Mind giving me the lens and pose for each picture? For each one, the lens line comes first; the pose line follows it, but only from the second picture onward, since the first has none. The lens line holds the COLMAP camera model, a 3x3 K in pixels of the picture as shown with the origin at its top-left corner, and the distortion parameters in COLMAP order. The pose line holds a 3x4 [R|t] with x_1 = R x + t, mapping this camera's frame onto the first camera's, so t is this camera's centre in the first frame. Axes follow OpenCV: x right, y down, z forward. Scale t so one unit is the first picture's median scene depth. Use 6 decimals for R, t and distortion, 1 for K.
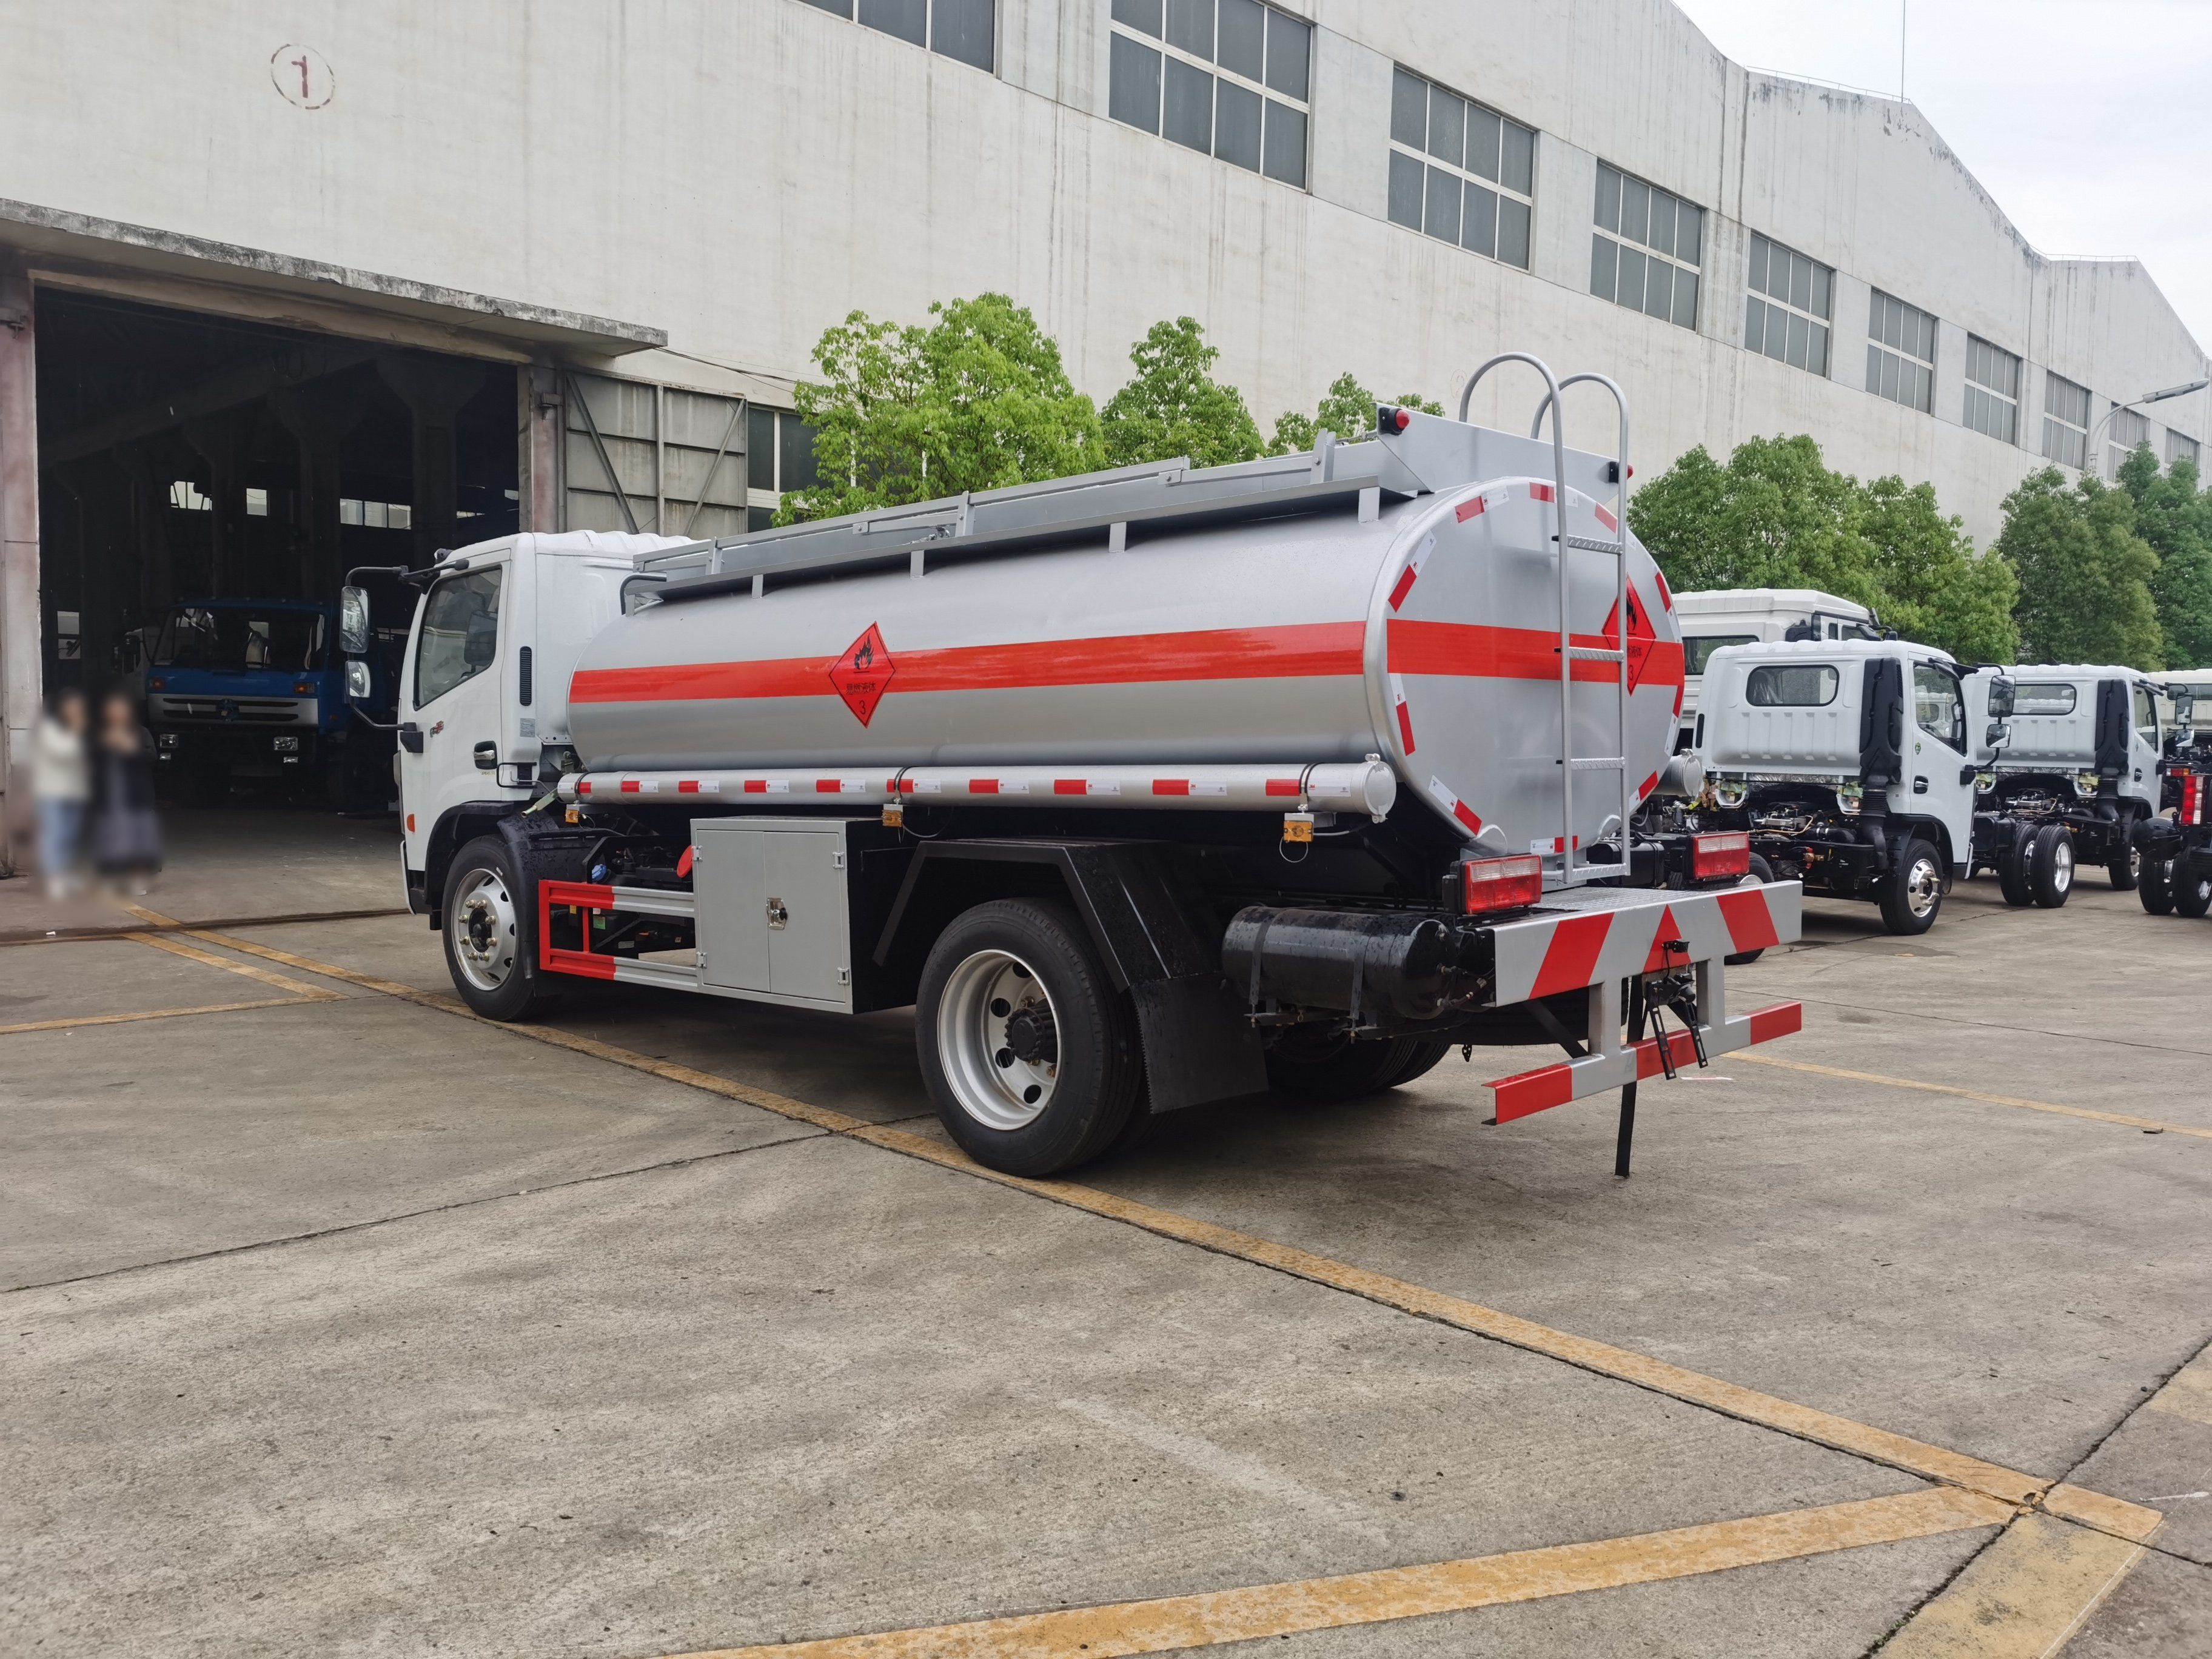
lens RADIAL K [[1686.8, 0, 1106.0], [0, 1686.8, 829.5], [0, 0, 1]] dist [0.071441, -0.098785]
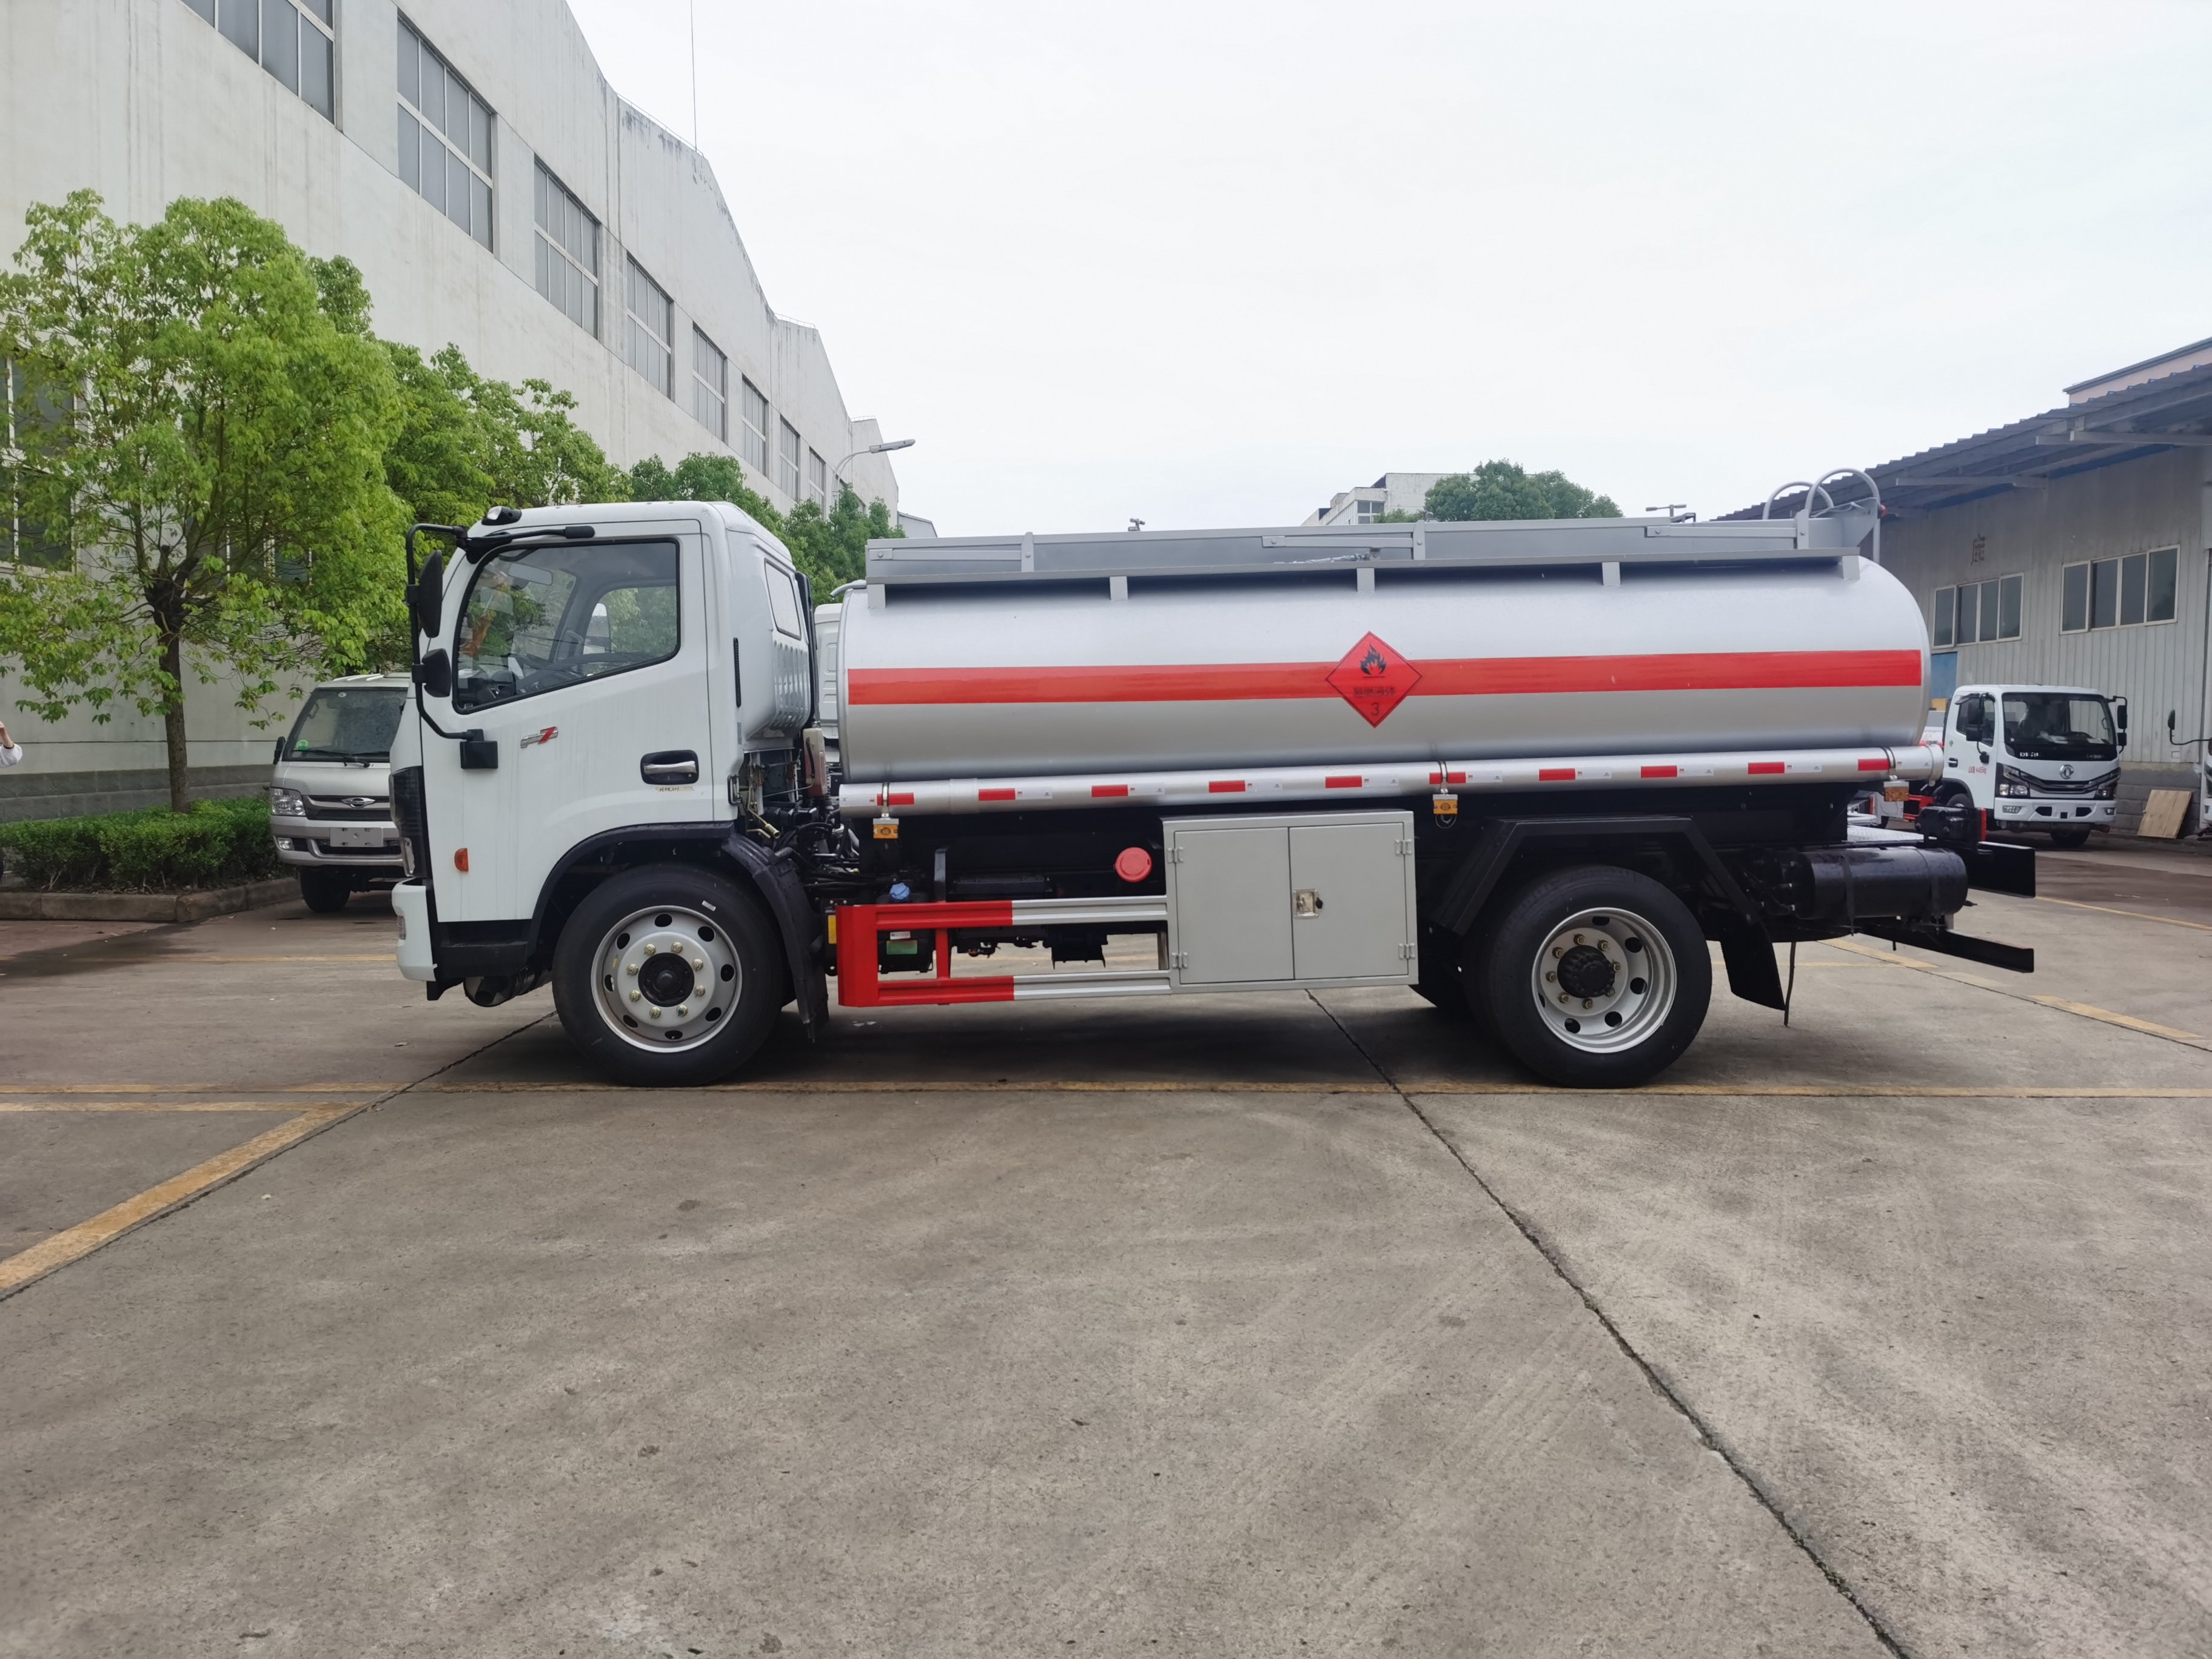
lens RADIAL K [[1686.8, 0, 1106.0], [0, 1686.8, 829.5], [0, 0, 1]] dist [0.071441, -0.098785]
pose [[0.692715, -0.052854, 0.719272, -1.211903], [0.051357, 0.998394, 0.023903, -0.033541], [-0.719381, 0.020381, 0.694317, 0.424660]]
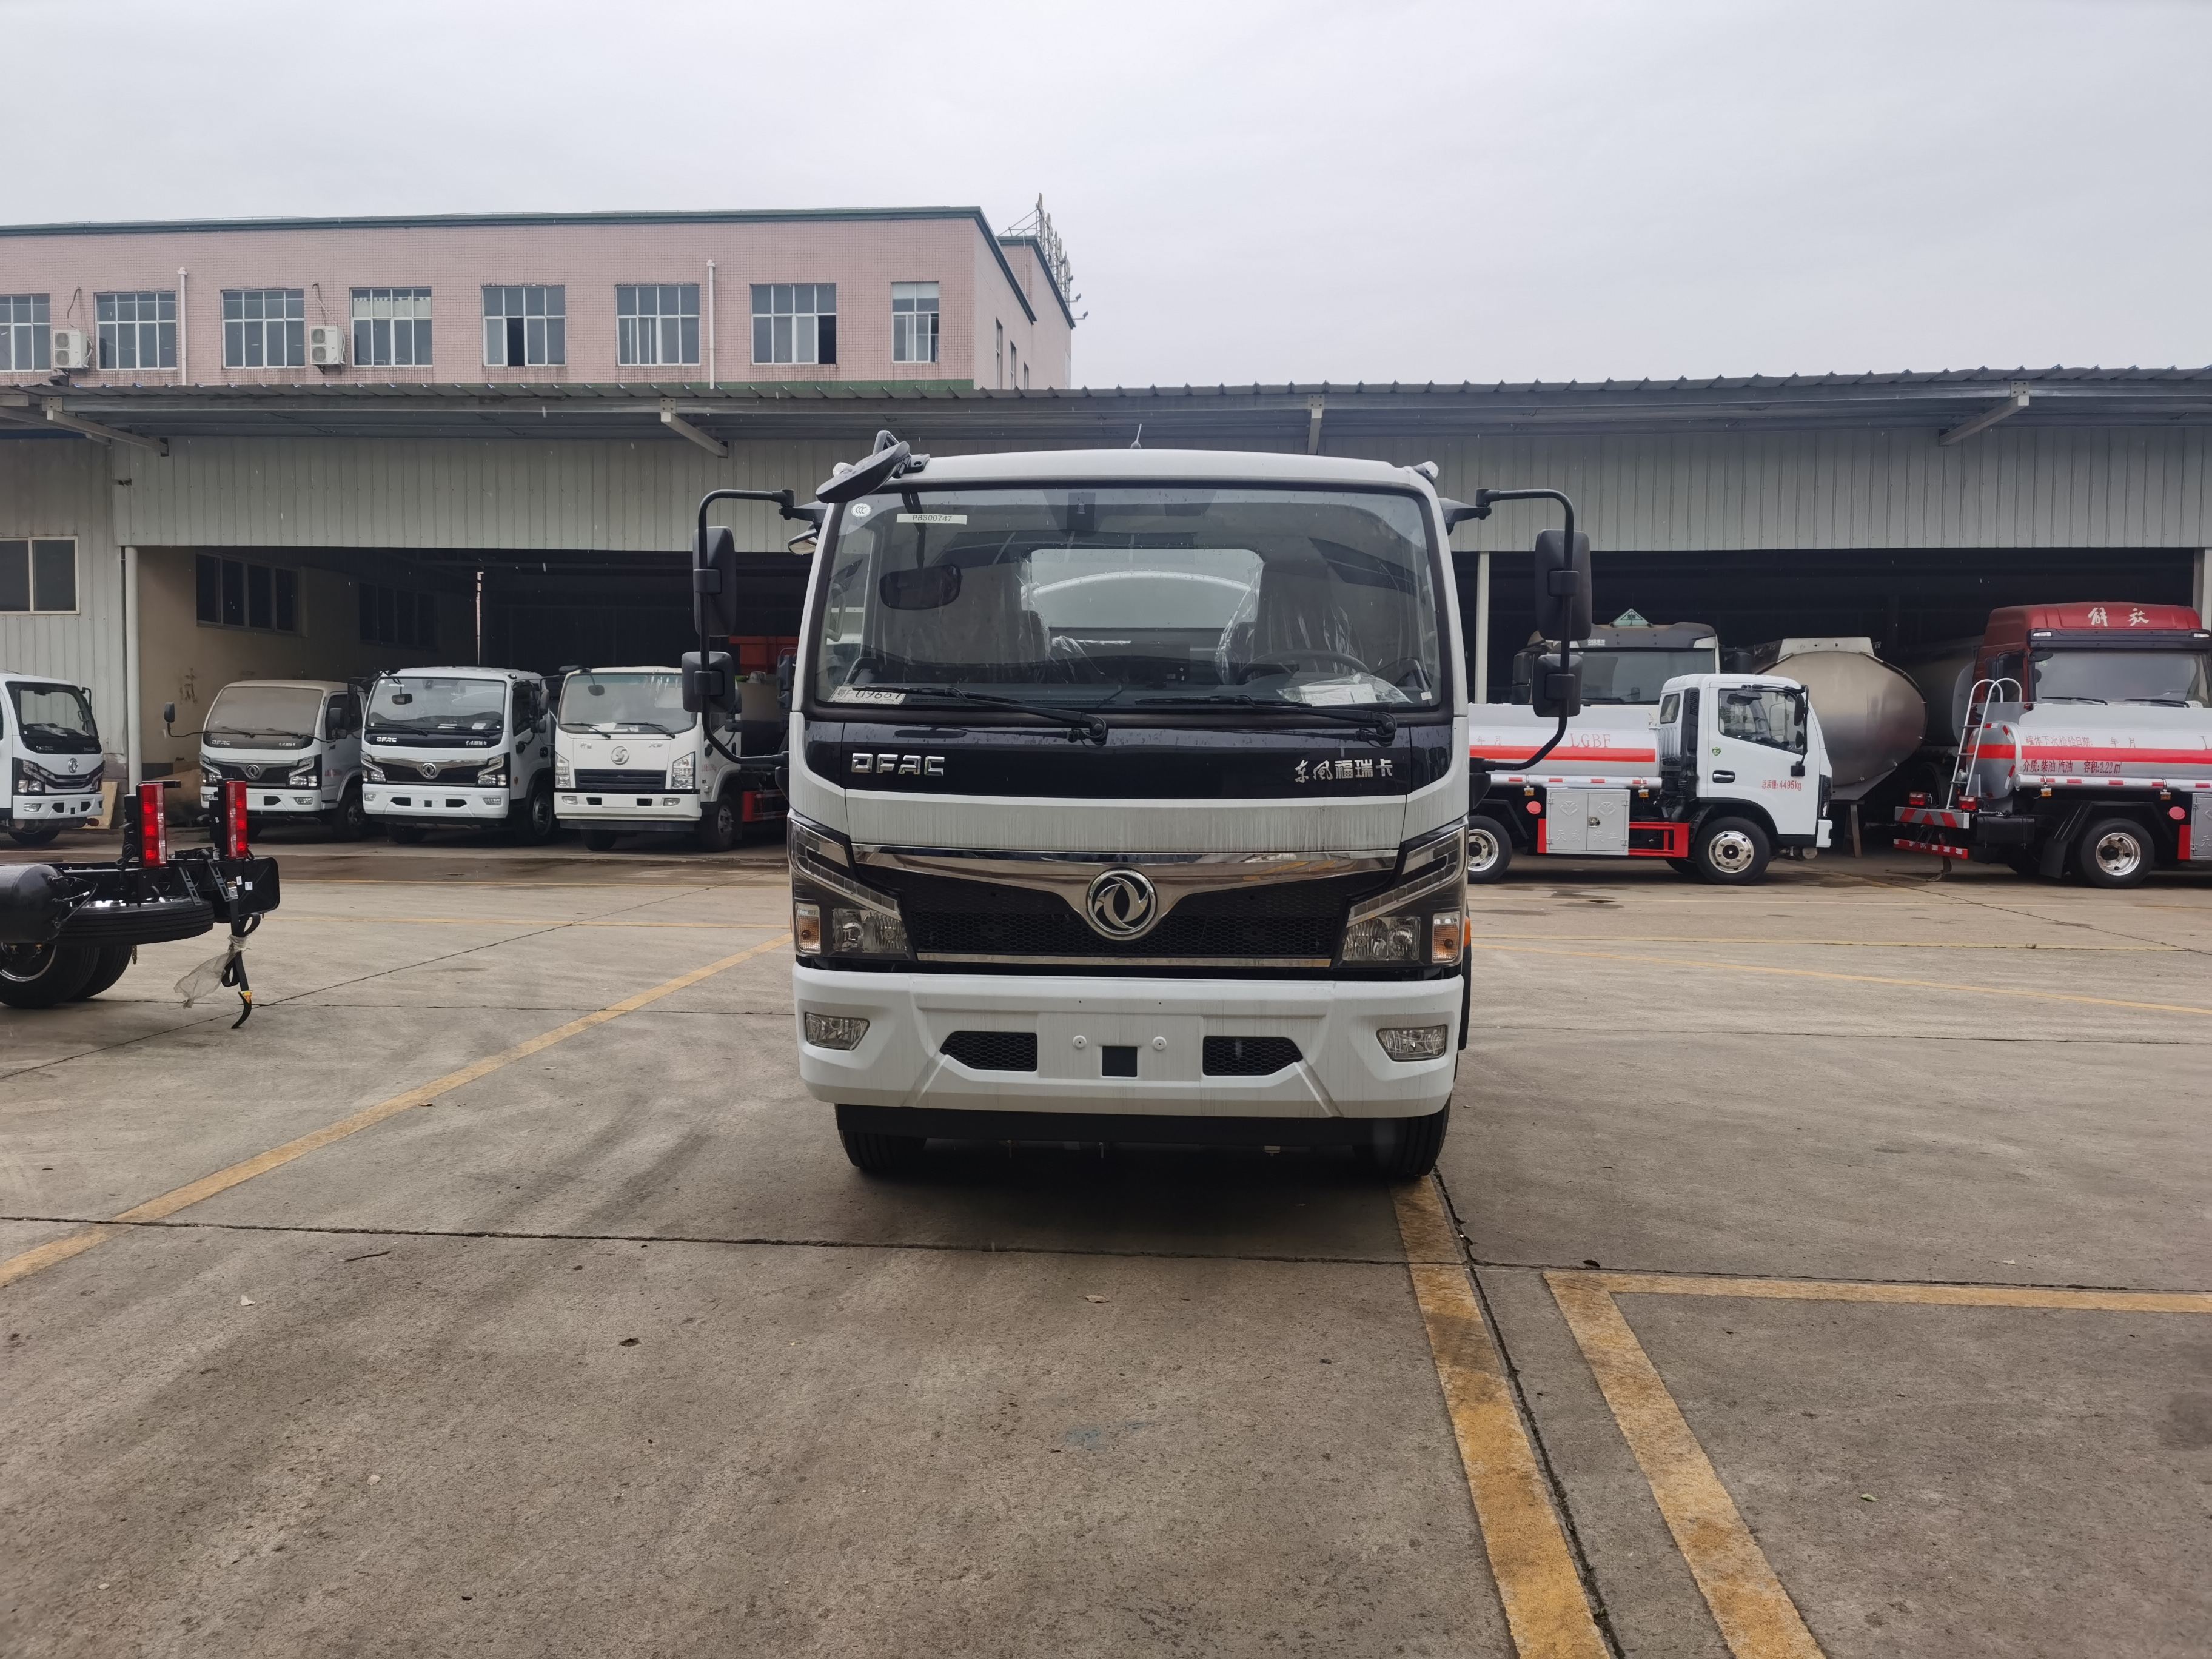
lens RADIAL K [[1686.8, 0, 1106.0], [0, 1686.8, 829.5], [0, 0, 1]] dist [0.071441, -0.098785]
pose [[-0.640612, -0.063587, 0.765228, -1.229459], [0.031106, 0.993598, 0.108604, -0.163119], [-0.767235, 0.093377, -0.634533, 2.285307]]
